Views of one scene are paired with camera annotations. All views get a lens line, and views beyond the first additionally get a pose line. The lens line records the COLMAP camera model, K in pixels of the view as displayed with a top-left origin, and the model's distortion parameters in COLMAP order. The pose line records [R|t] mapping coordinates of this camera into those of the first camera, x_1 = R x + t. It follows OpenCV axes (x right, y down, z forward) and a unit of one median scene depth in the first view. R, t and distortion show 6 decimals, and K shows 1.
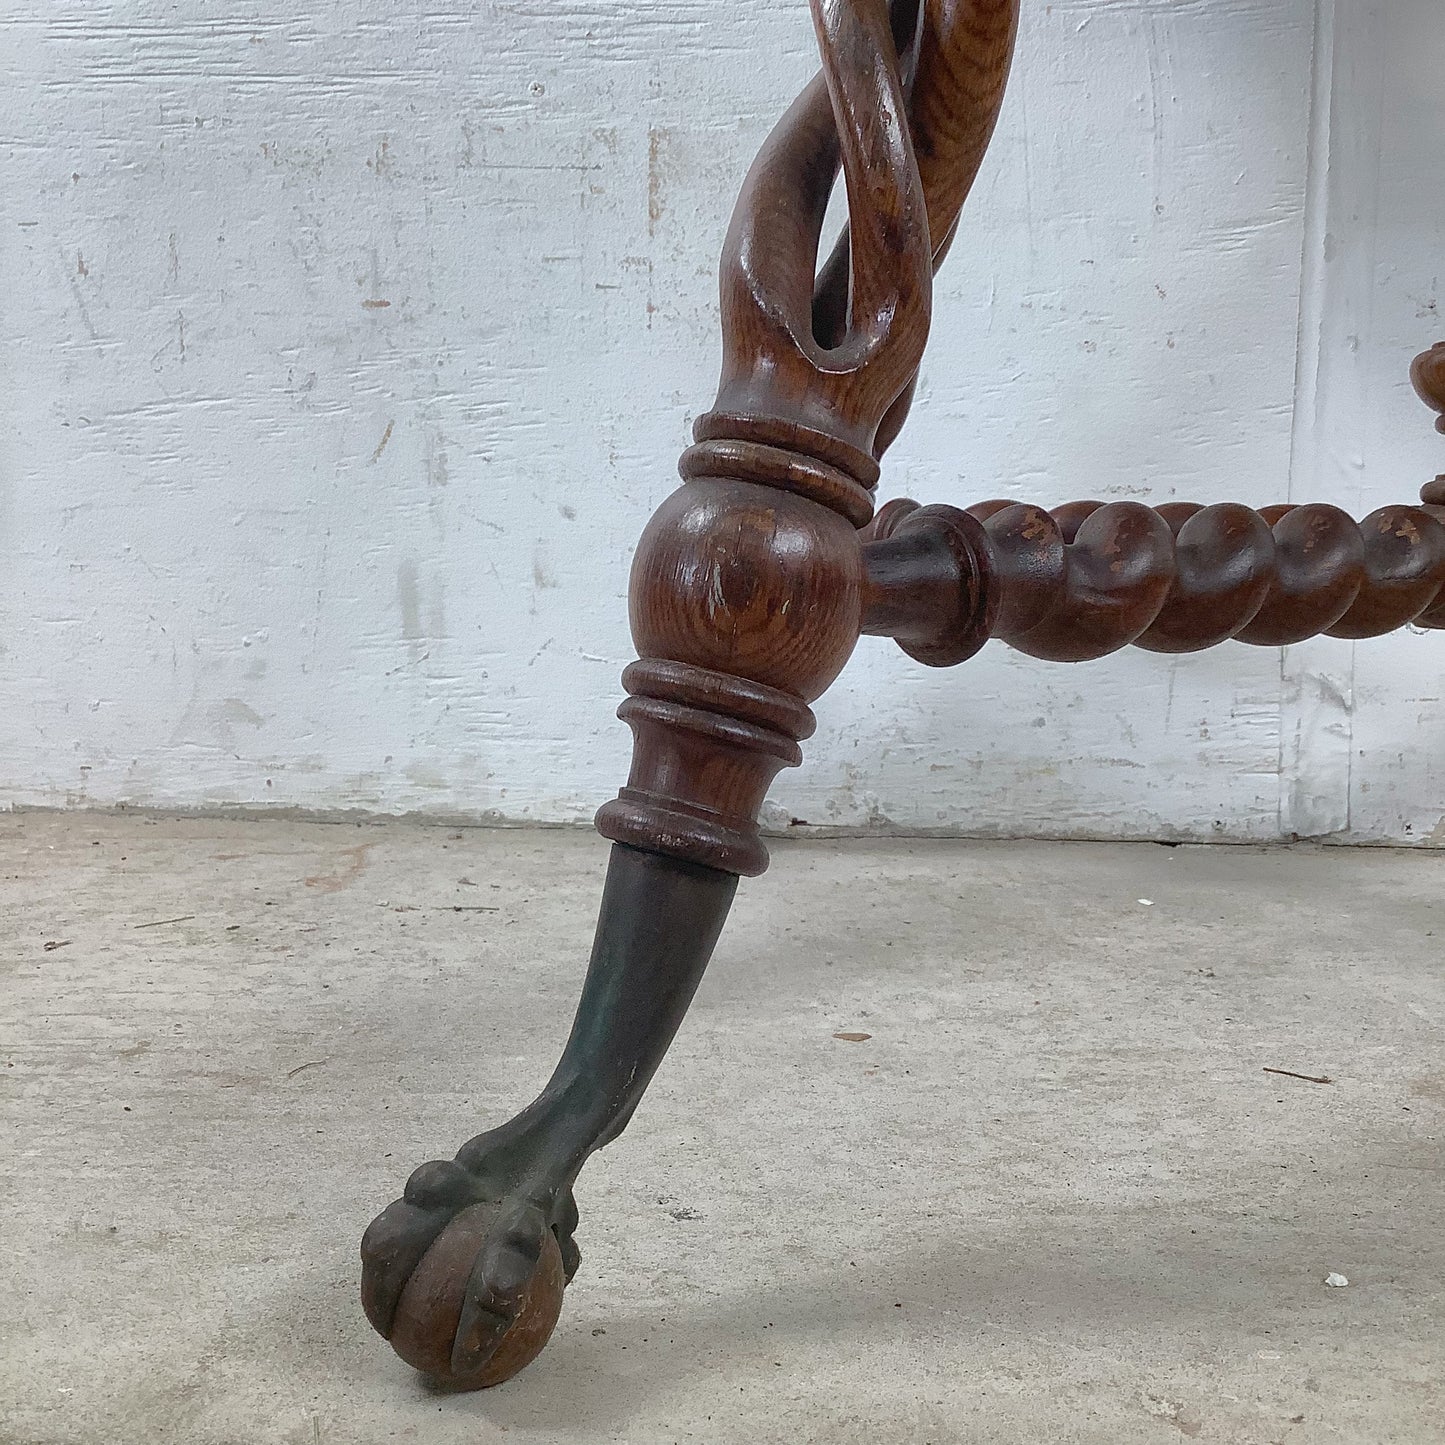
lens RADIAL K [[1761.1, 0, 721.0], [0, 1761.1, 709.9], [0, 0, 1]] dist [0.168413, -0.388884]
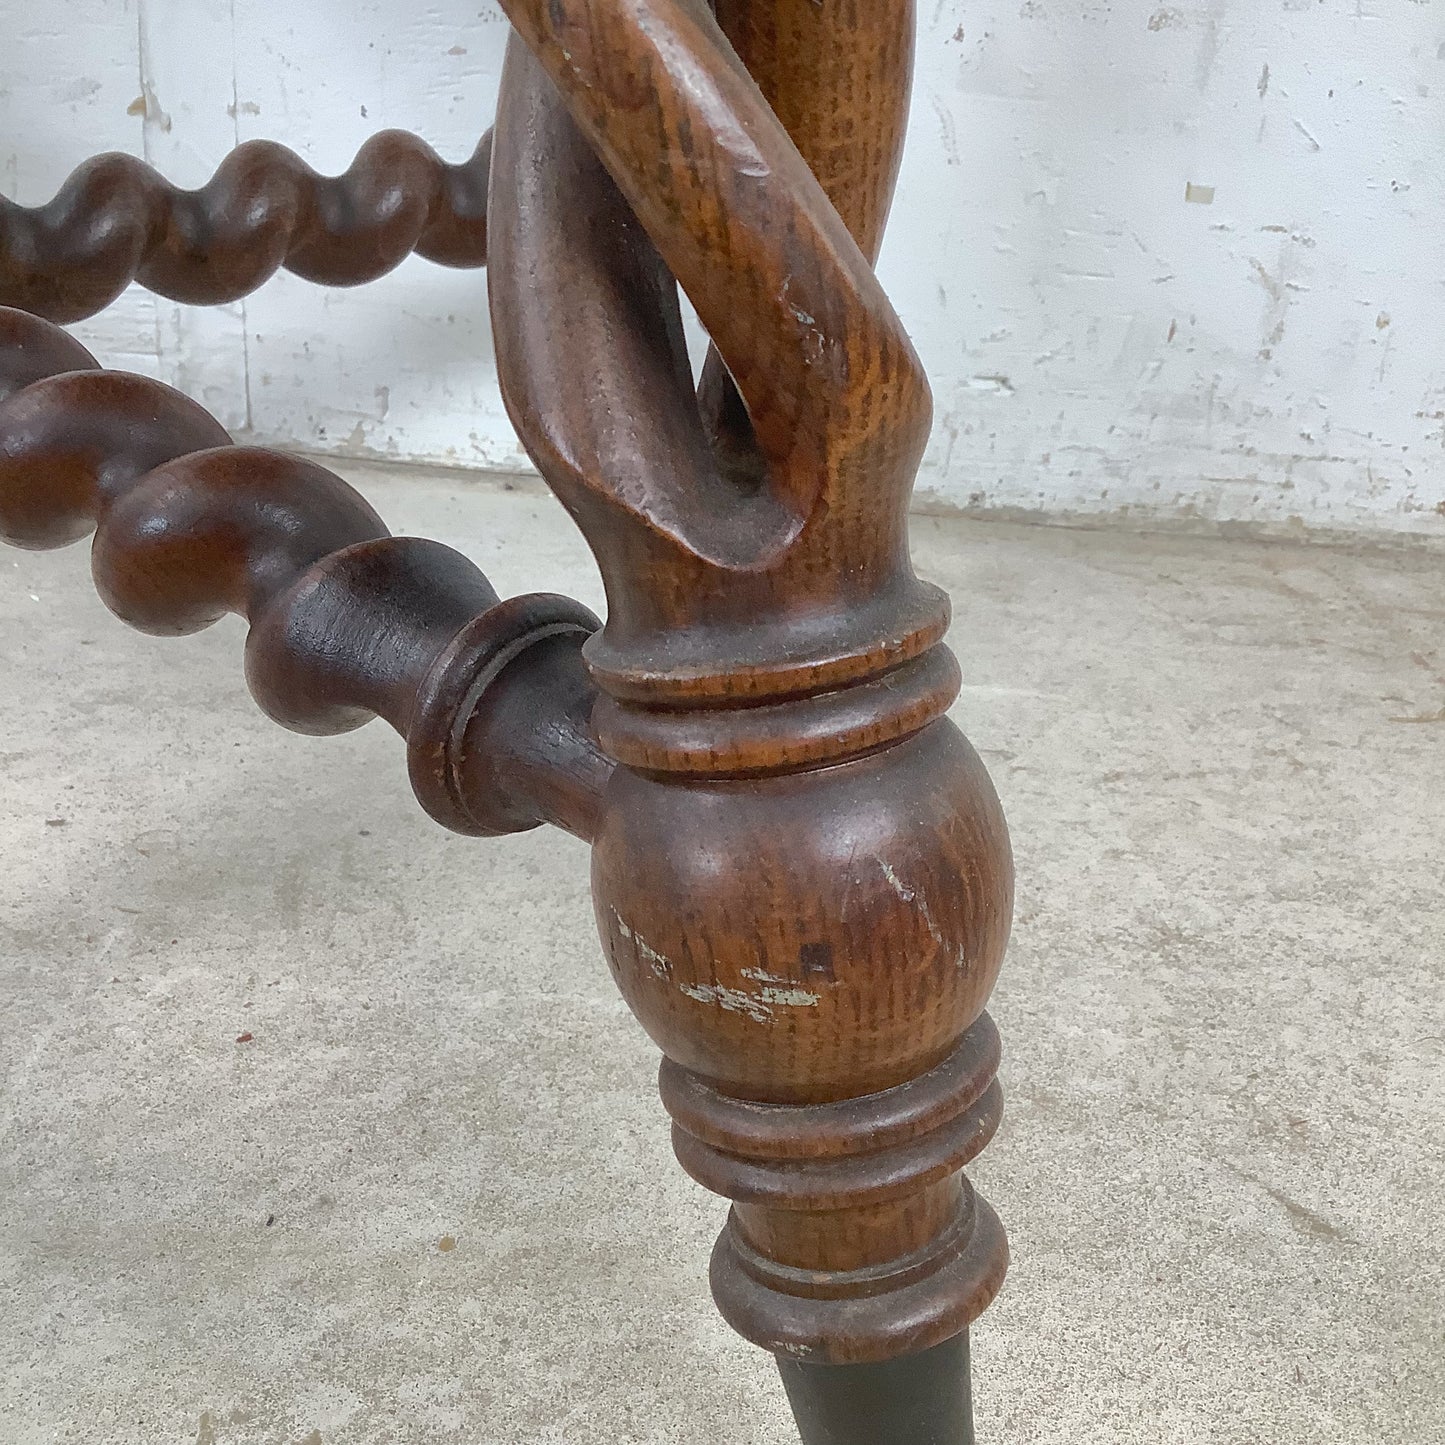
lens RADIAL K [[1760.8, 0, 725.5], [0, 1760.8, 717.8], [0, 0, 1]] dist [0.169258, -0.431517]
pose [[0.991156, 0.033677, 0.128357, 0.469761], [-0.080619, 0.921111, 0.380861, -0.141775], [-0.105405, -0.387841, 0.915680, 0.173730]]
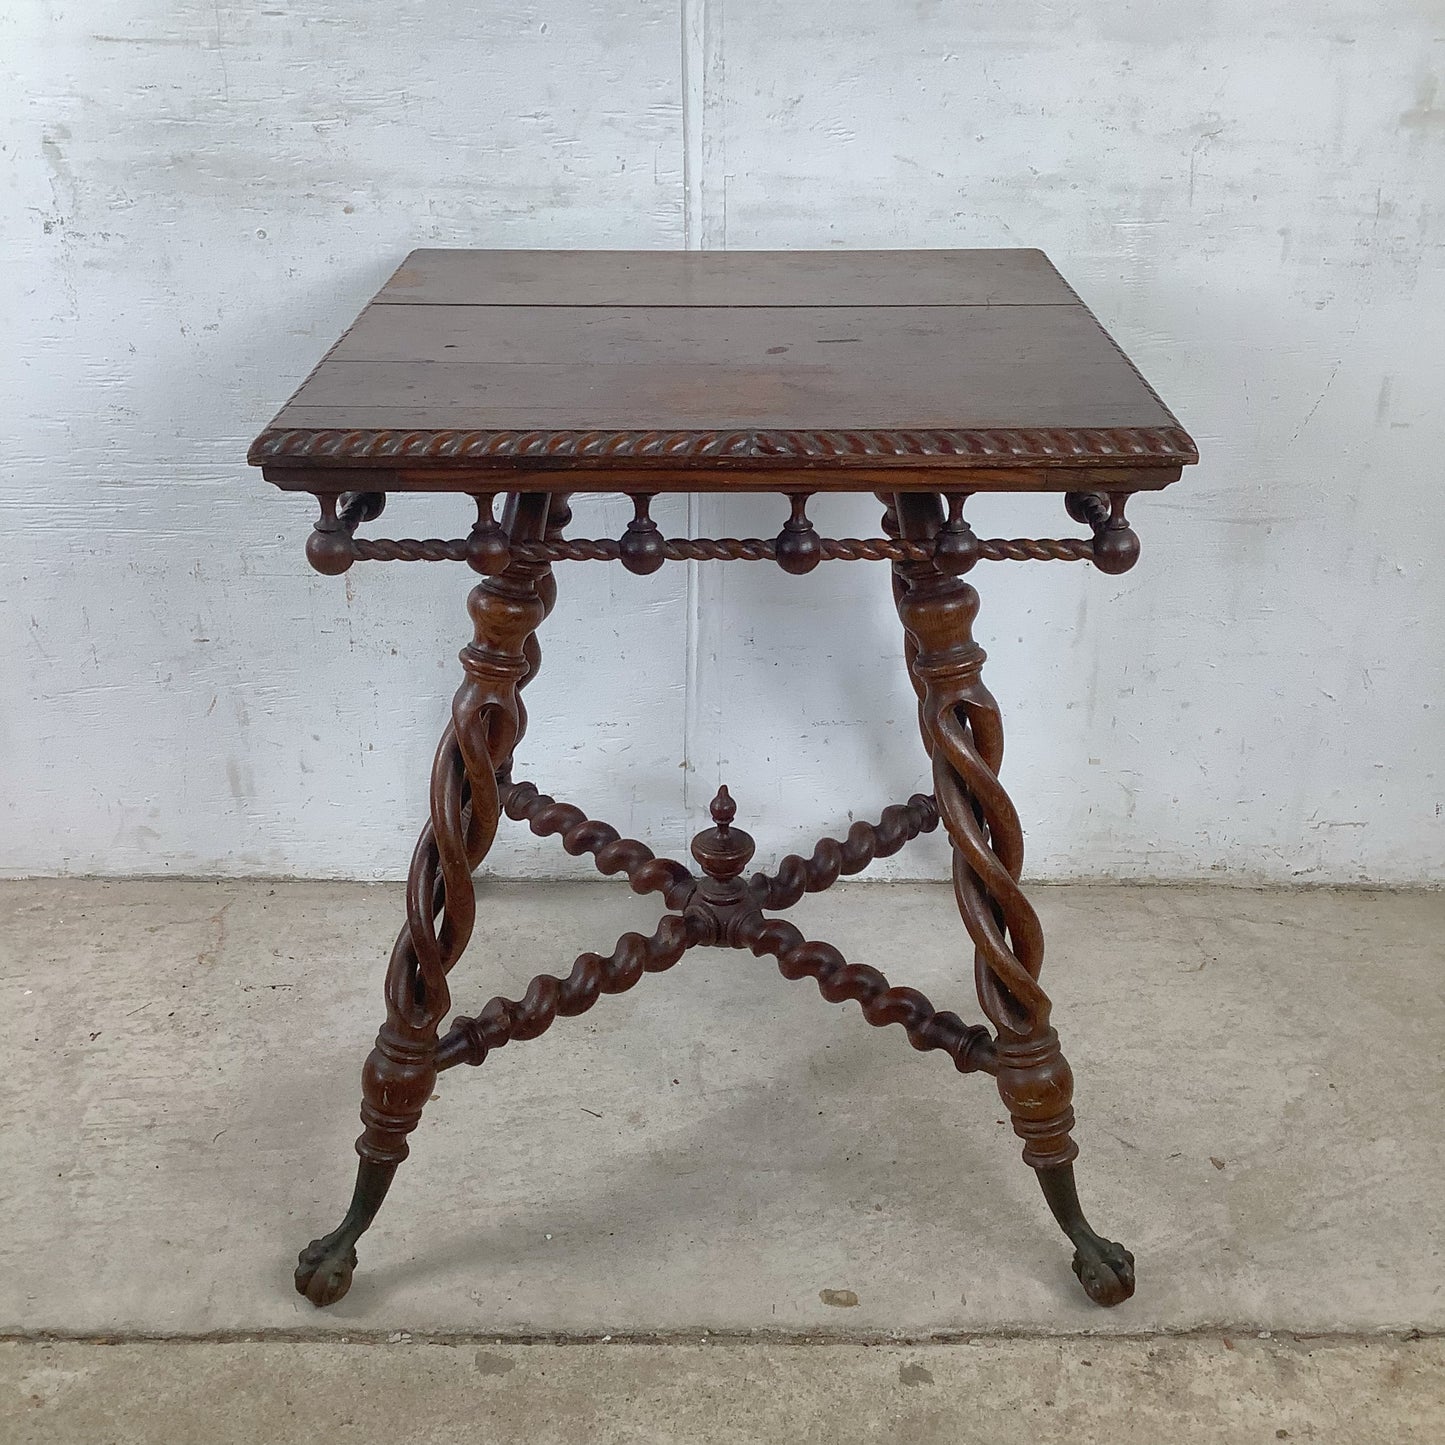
lens RADIAL K [[1744.3, 0, 726.7], [0, 1744.3, 720.1], [0, 0, 1]] dist [0.157960, -0.359271]
pose [[0.995226, -0.036333, 0.090579, 0.185045], [0.004557, 0.944405, 0.328752, -0.758446], [-0.097487, -0.326770, 0.940063, -0.824805]]
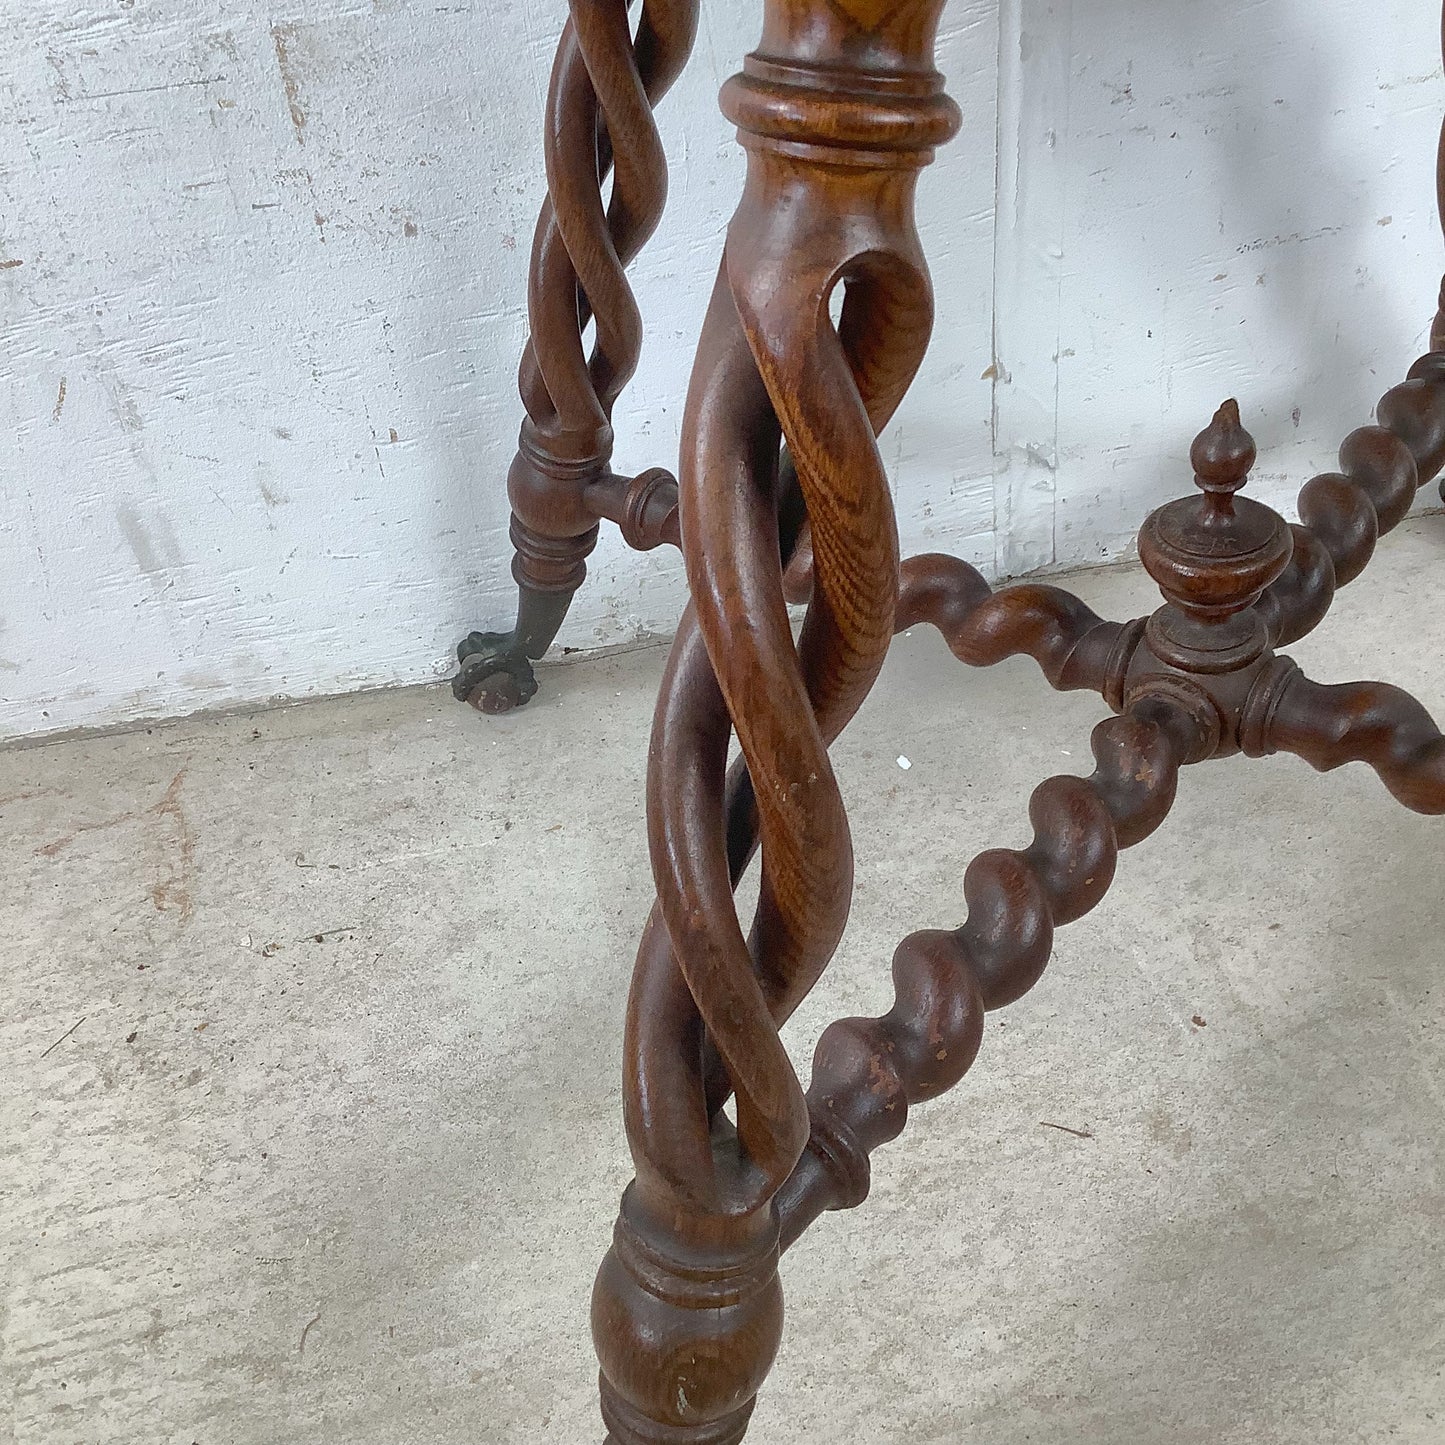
lens RADIAL K [[1761.1, 0, 721.0], [0, 1761.1, 709.9], [0, 0, 1]] dist [0.168413, -0.388884]
pose [[0.967168, -0.220905, 0.125648, -0.011343], [0.124157, 0.842104, 0.524830, -0.466762], [-0.221746, -0.491998, 0.841882, 0.065256]]
